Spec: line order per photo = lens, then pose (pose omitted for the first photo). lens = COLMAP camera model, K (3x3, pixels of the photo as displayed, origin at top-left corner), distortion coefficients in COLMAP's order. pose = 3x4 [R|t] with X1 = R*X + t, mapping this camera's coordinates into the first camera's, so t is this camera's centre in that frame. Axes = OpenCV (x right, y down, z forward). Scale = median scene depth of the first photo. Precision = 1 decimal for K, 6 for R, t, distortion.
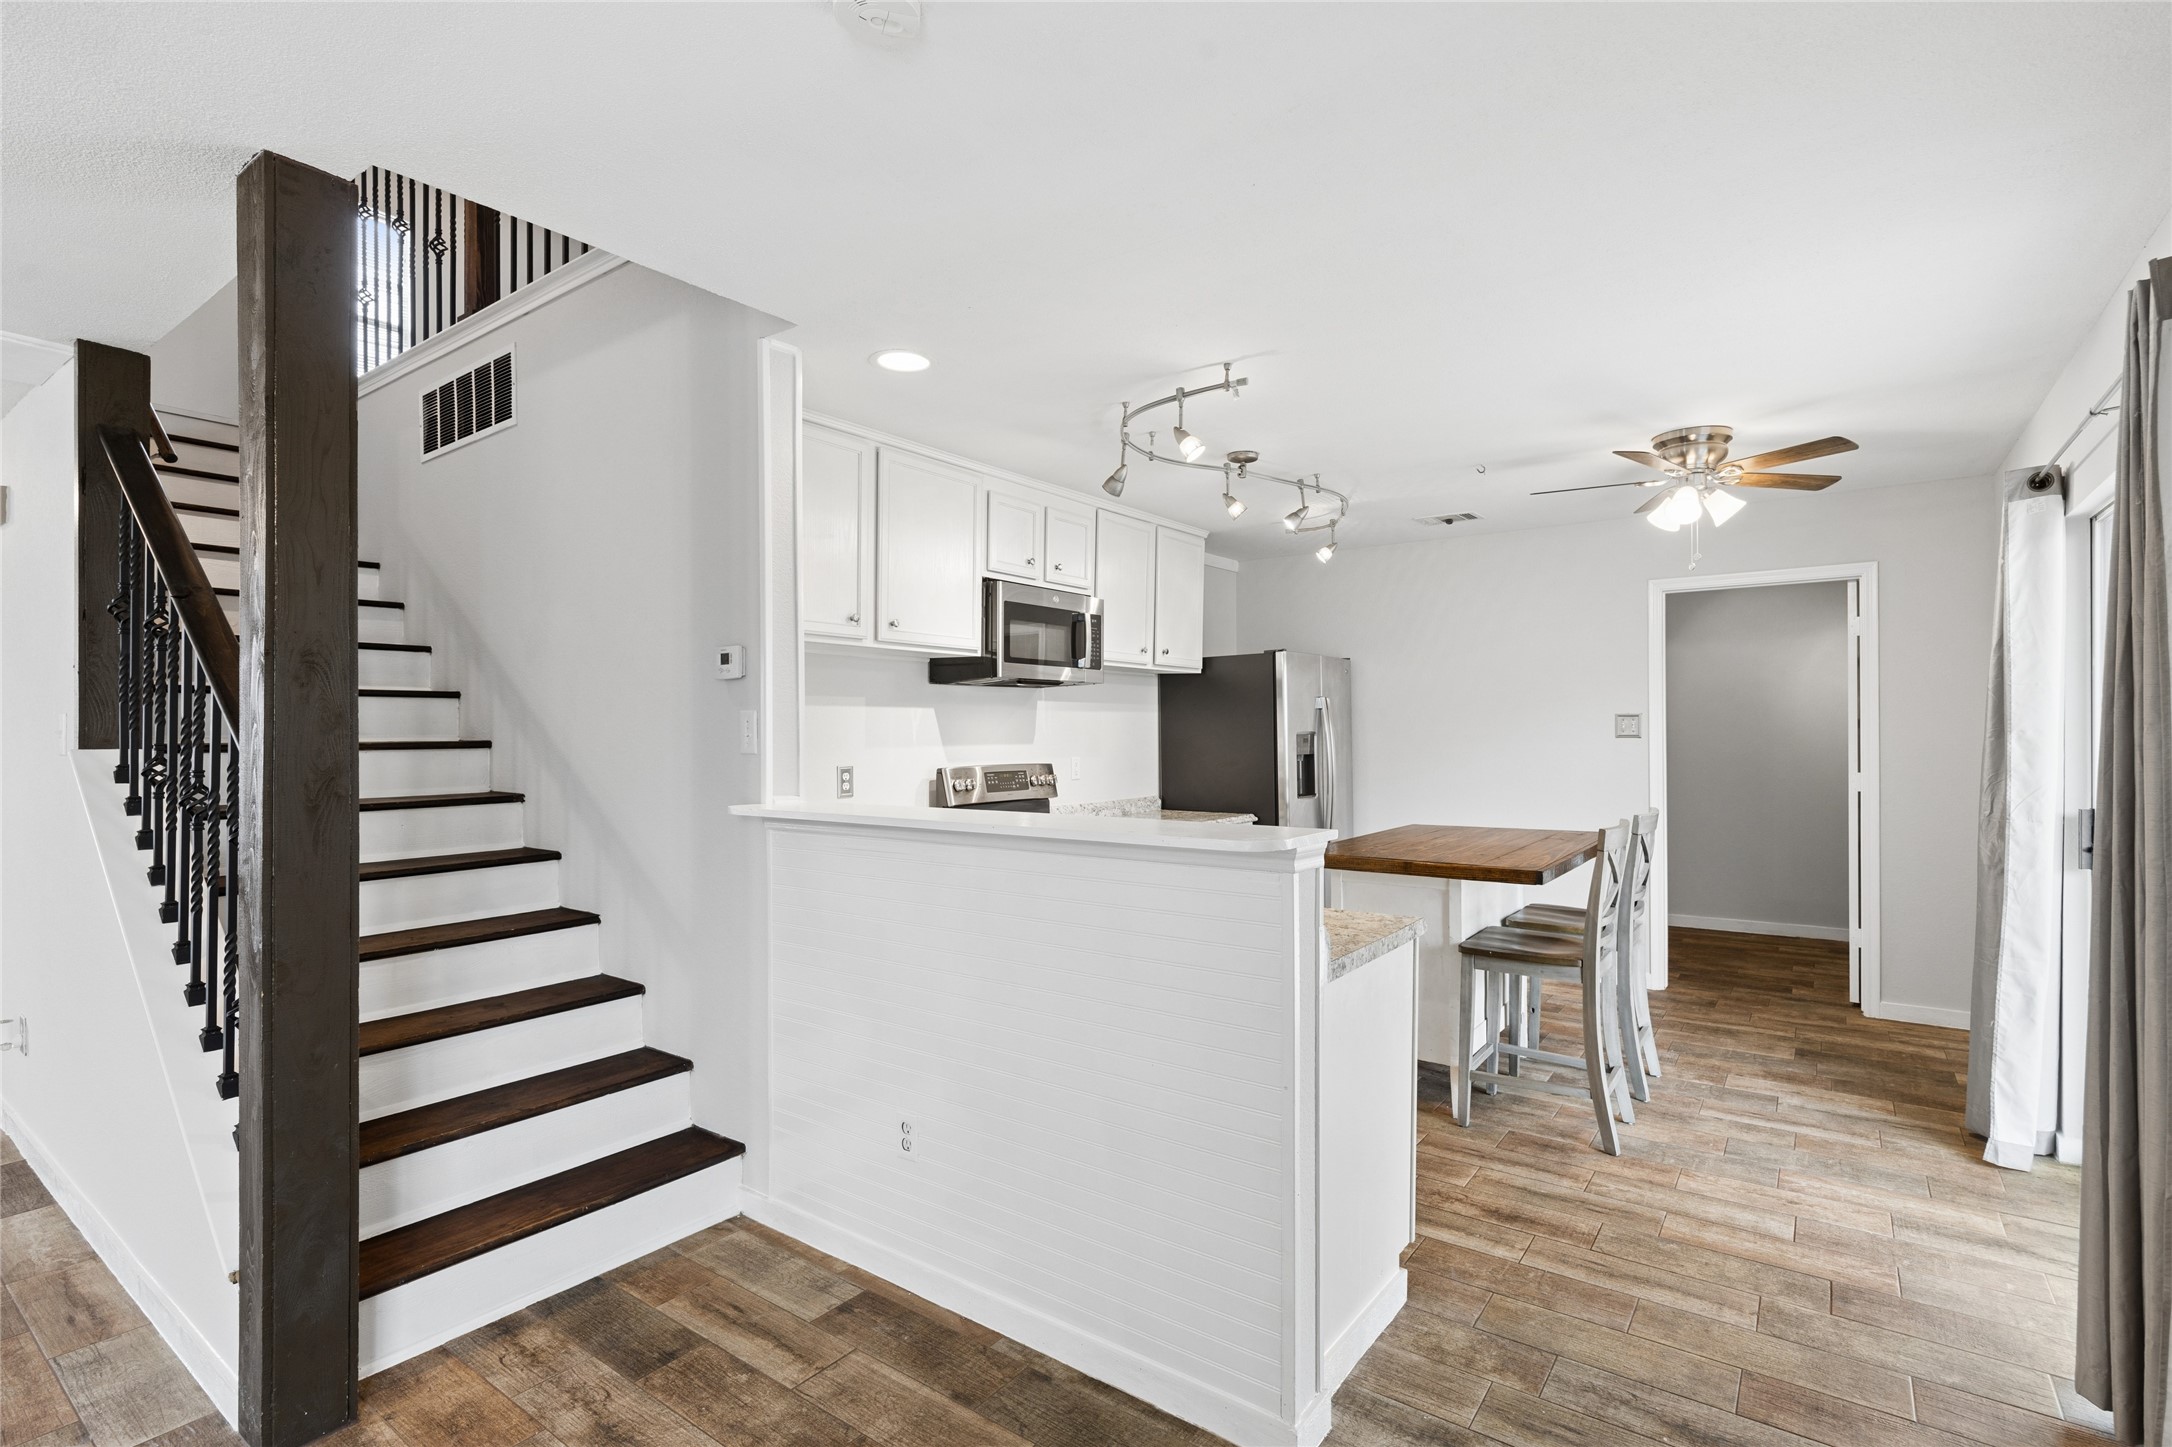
lens RADIAL K [[1020.9, 0, 1079.3], [0, 1020.9, 726.7], [0, 0, 1]] dist [-0.000789, 0.000129]
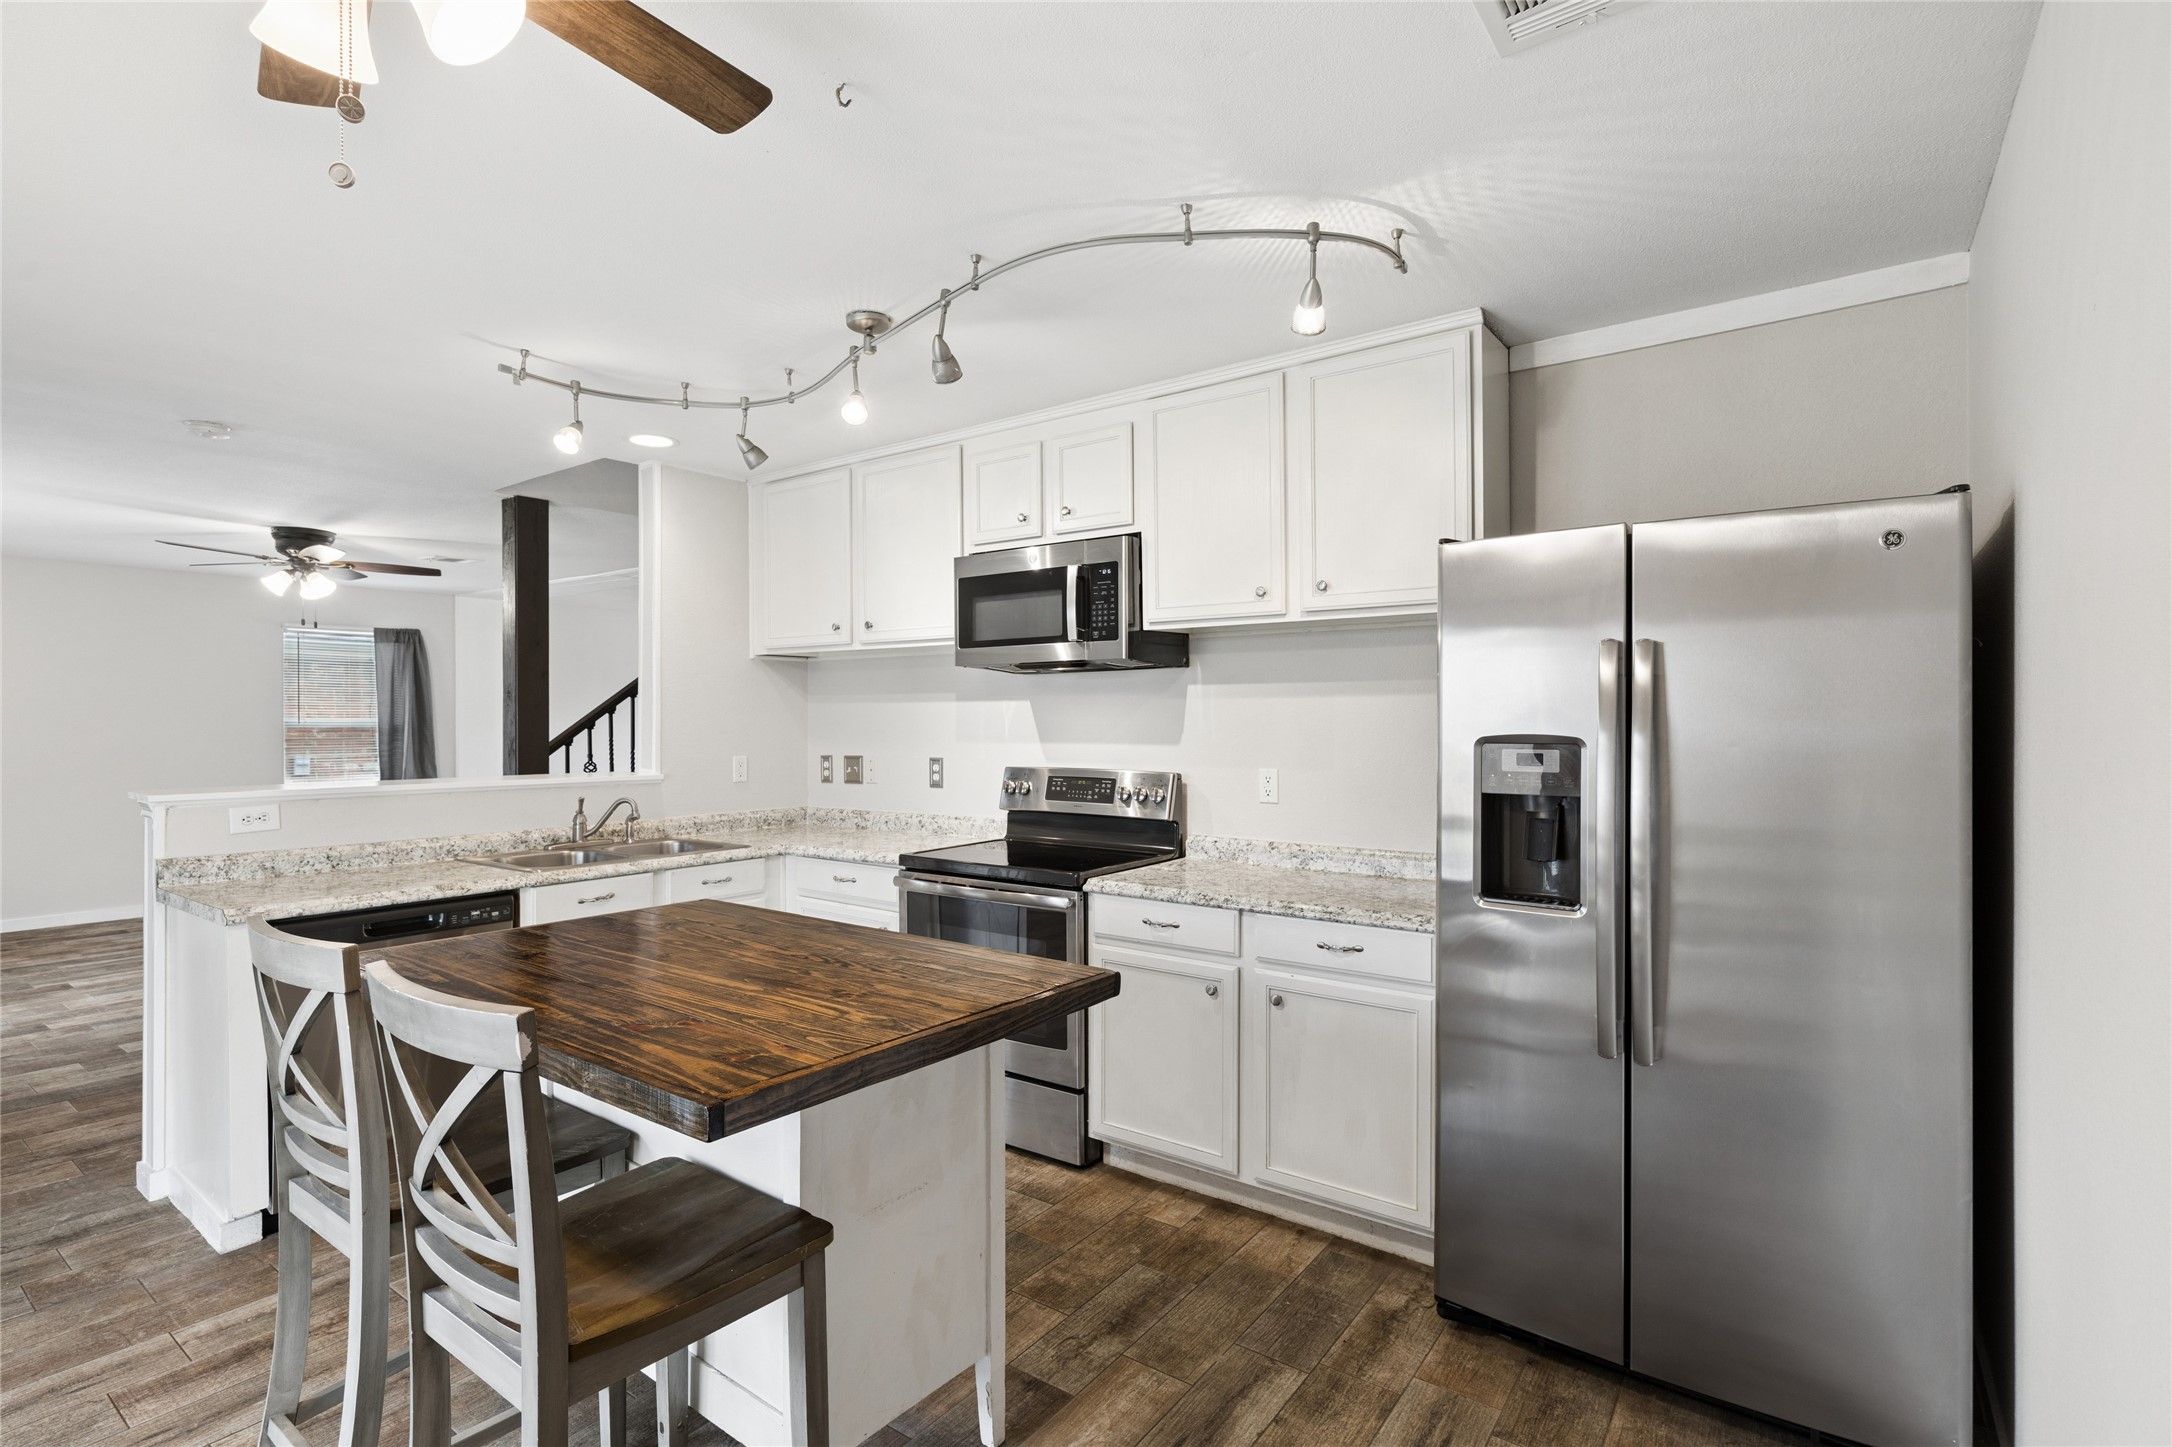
lens RADIAL K [[1021.5, 0, 1074.8], [0, 1021.5, 725.7], [0, 0, 1]] dist [-0.000253, -0.000267]
pose [[0.001795, 0.009769, -0.999951, 0.804949], [0.003656, 0.999946, 0.009776, -0.005158], [0.999992, -0.003674, 0.001759, 1.094401]]
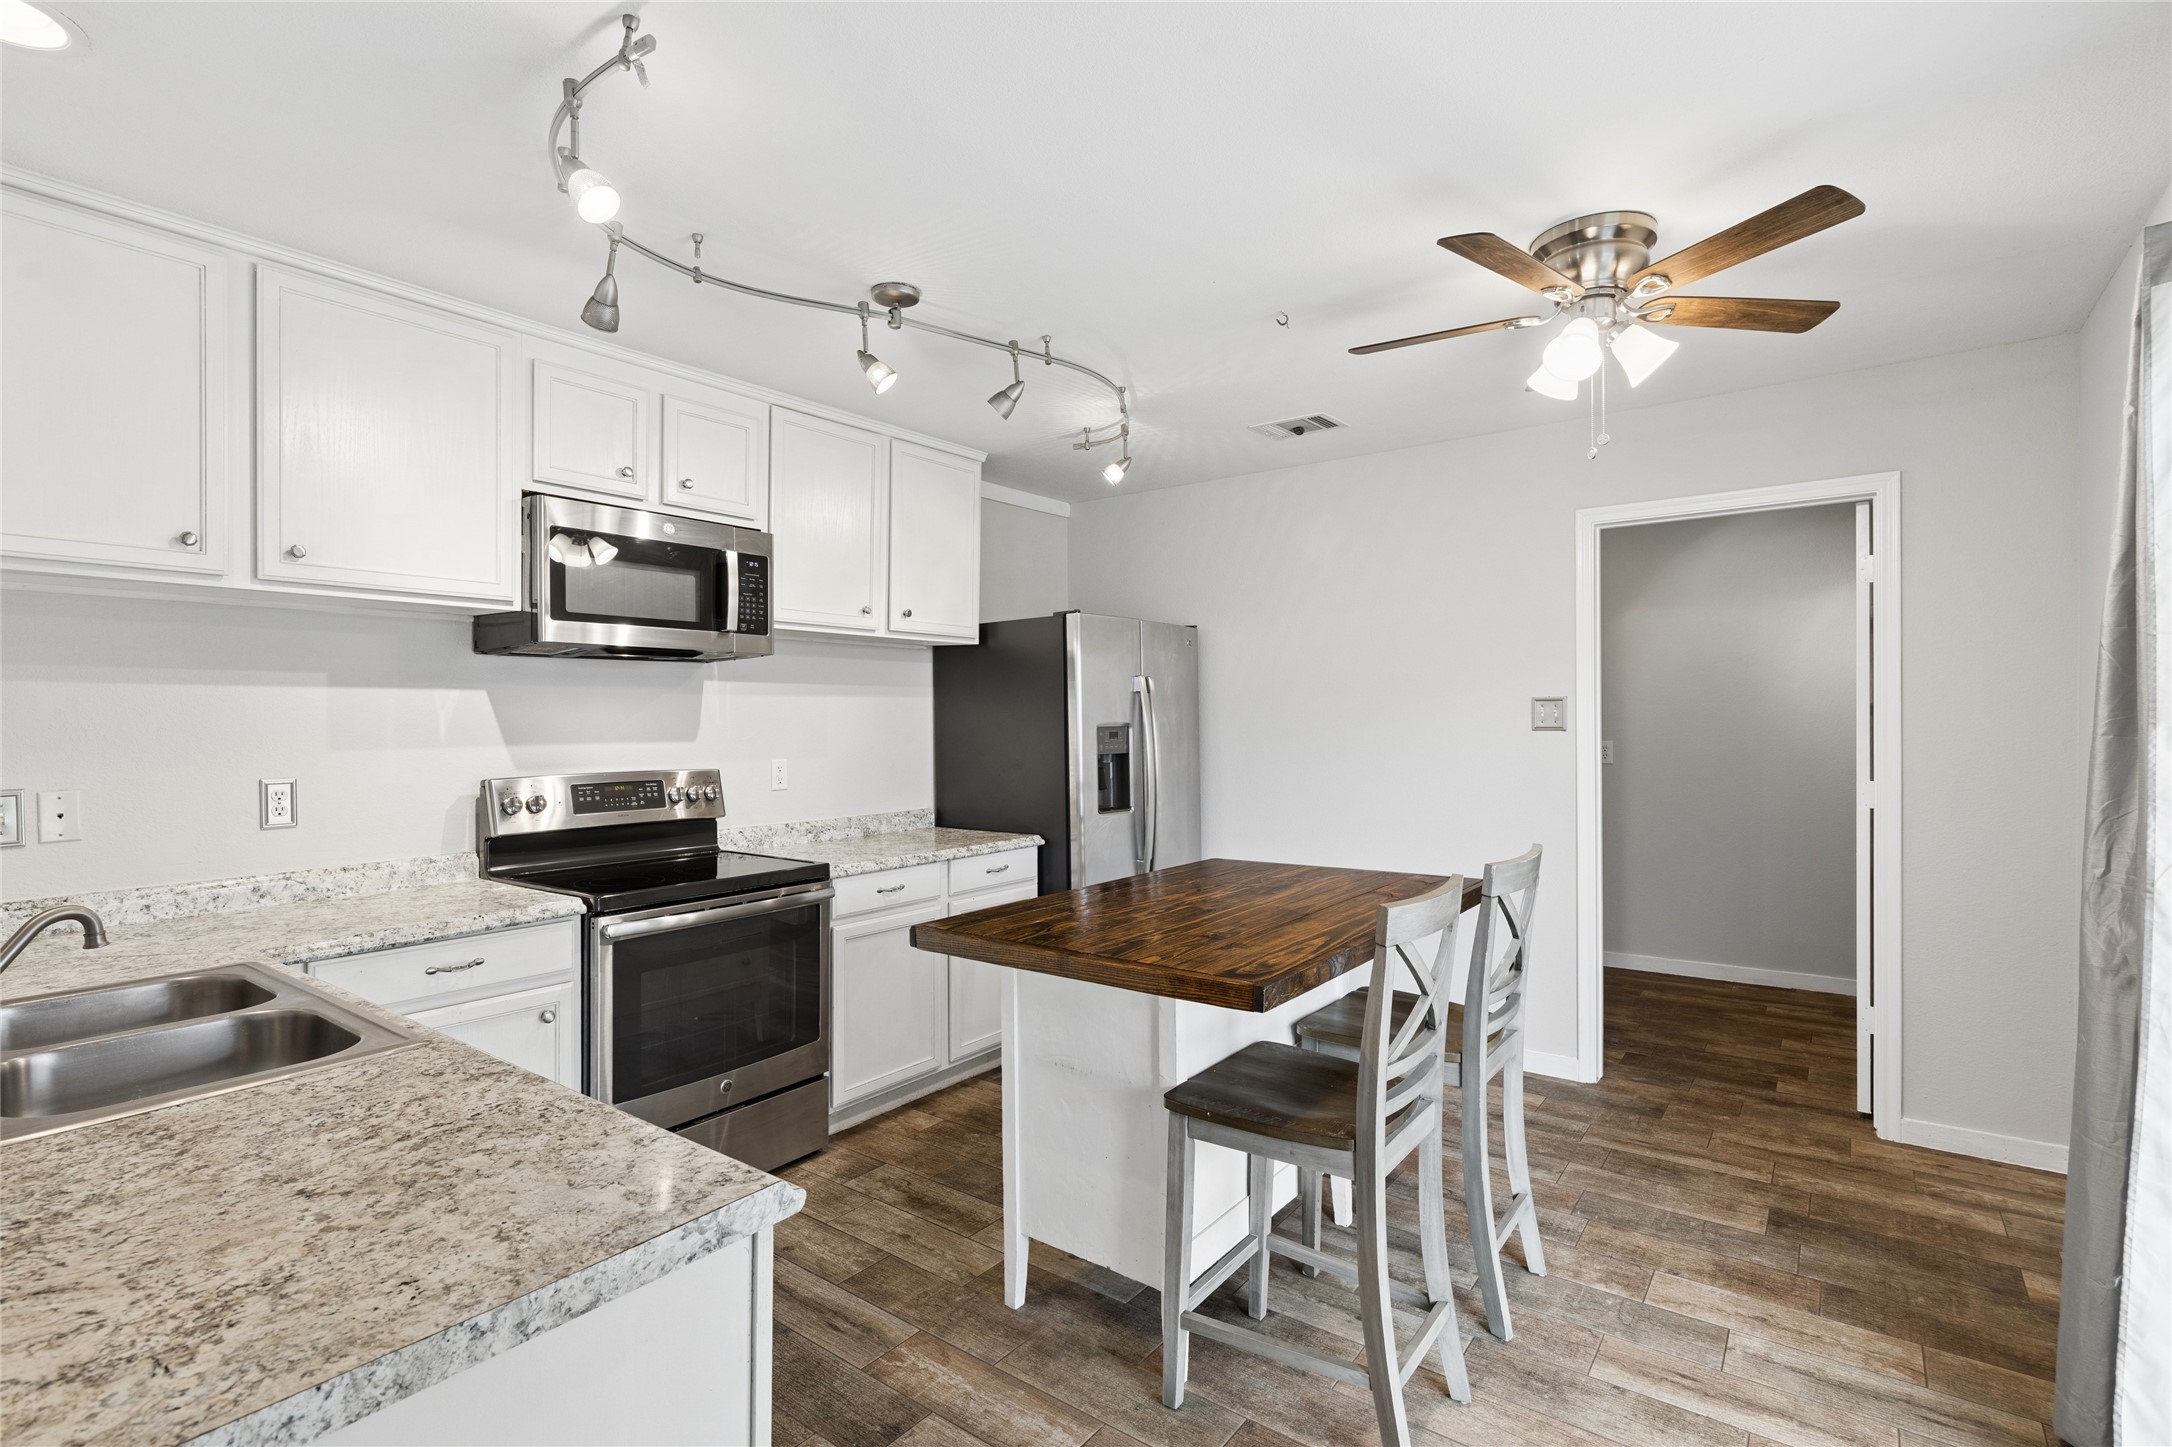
lens RADIAL K [[1021.5, 0, 1074.8], [0, 1021.5, 725.7], [0, 0, 1]] dist [-0.000253, -0.000267]
pose [[0.999866, -0.001238, -0.016299, 0.272399], [0.001403, 0.999948, 0.010111, -0.001171], [0.016285, -0.010132, 0.999816, 0.347760]]
